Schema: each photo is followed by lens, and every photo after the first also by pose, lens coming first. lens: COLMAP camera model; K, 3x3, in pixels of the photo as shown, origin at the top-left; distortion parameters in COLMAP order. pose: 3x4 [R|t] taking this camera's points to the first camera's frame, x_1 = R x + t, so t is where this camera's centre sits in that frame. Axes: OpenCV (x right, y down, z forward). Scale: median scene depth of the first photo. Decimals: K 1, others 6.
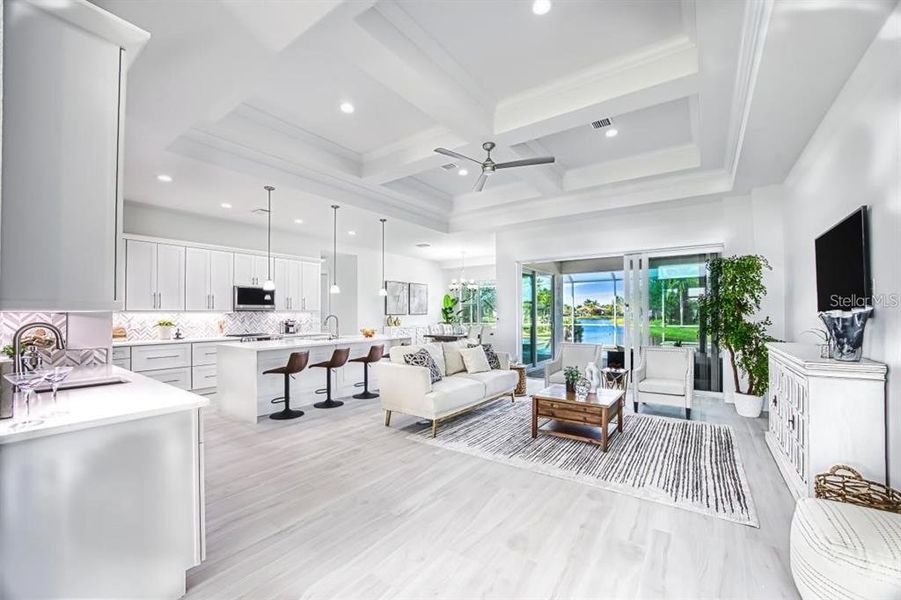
lens RADIAL K [[353.2, 0, 453.1], [0, 353.2, 307.8], [0, 0, 1]] dist [-0.010459, 0.001605]
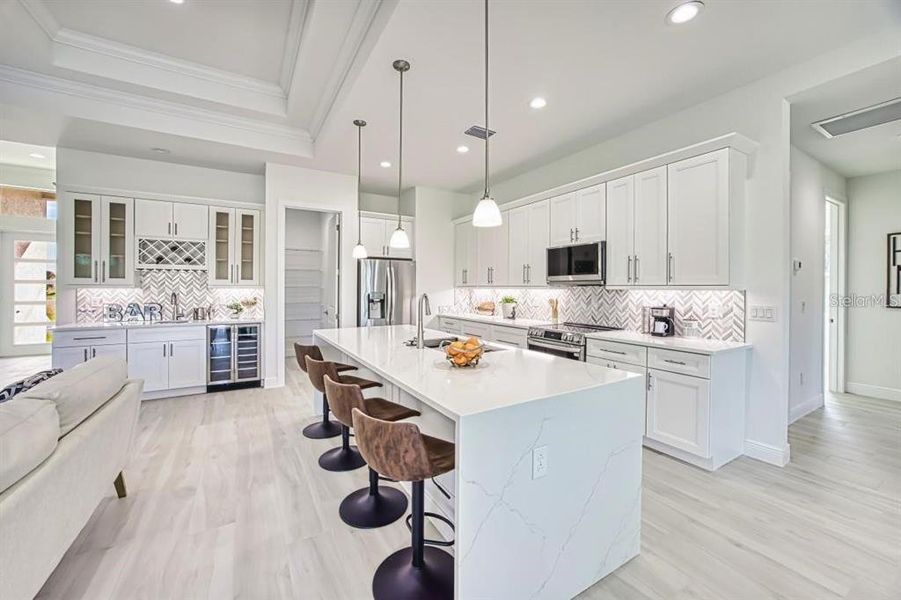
lens RADIAL K [[353.2, 0, 446.5], [0, 353.2, 286.5], [0, 0, 1]] dist [-0.010459, 0.001605]
pose [[-0.412739, -0.002234, -0.910847, 0.088914], [0.010704, 0.999916, -0.007303, 0.018594], [0.910787, -0.012763, -0.412680, 1.526283]]
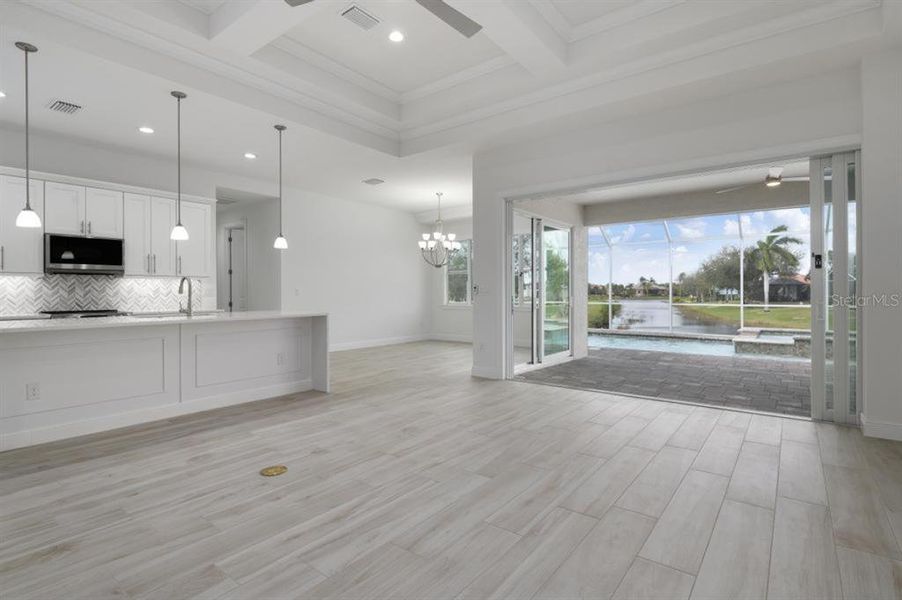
lens RADIAL K [[441.8, 0, 452.4], [0, 441.8, 297.7], [0, 0, 1]] dist [-0.004421, -0.000862]
pose [[0.999215, 0.004145, -0.039385, 0.195413], [-0.003093, 0.999638, 0.026715, 0.041752], [0.039482, -0.026572, 0.998867, 0.331293]]
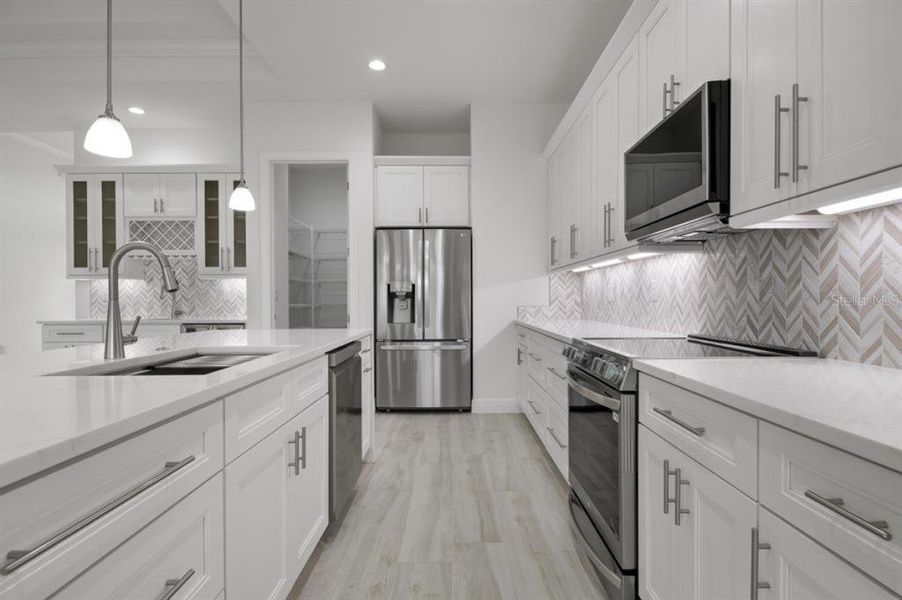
lens RADIAL K [[458.5, 0, 452.6], [0, 458.5, 299.4], [0, 0, 1]] dist [0.004549, 0.000434]
pose [[-0.813992, 0.006744, -0.580838, -0.413253], [0.013855, 0.999874, -0.007808, 0.074071], [0.580711, -0.014403, -0.813982, 1.678488]]
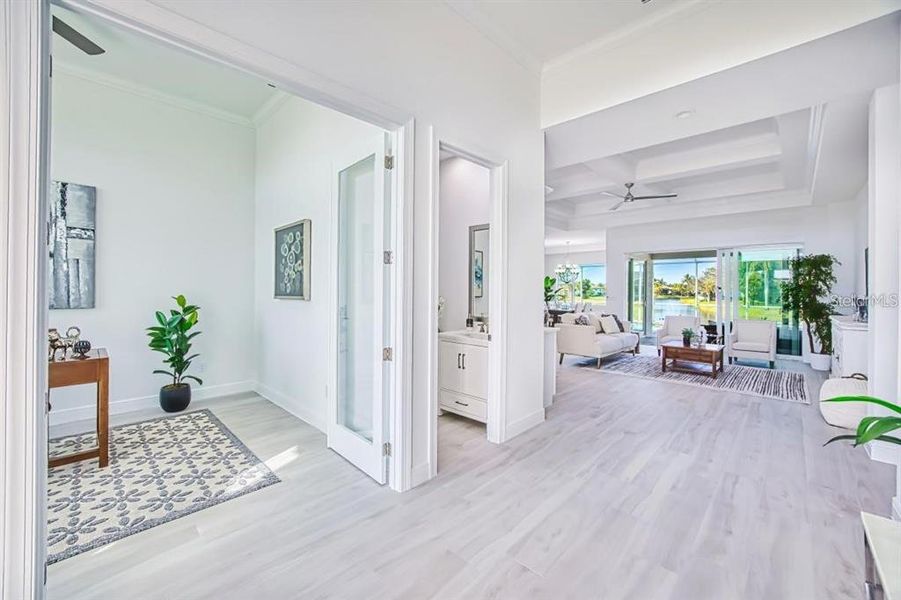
lens RADIAL K [[353.2, 0, 450.2], [0, 353.2, 288.0], [0, 0, 1]] dist [-0.010459, 0.001605]
pose [[0.987587, 0.011292, -0.156665, -0.385809], [-0.010015, 0.999910, 0.008937, -0.012970], [0.156752, -0.007257, 0.987611, -0.585134]]
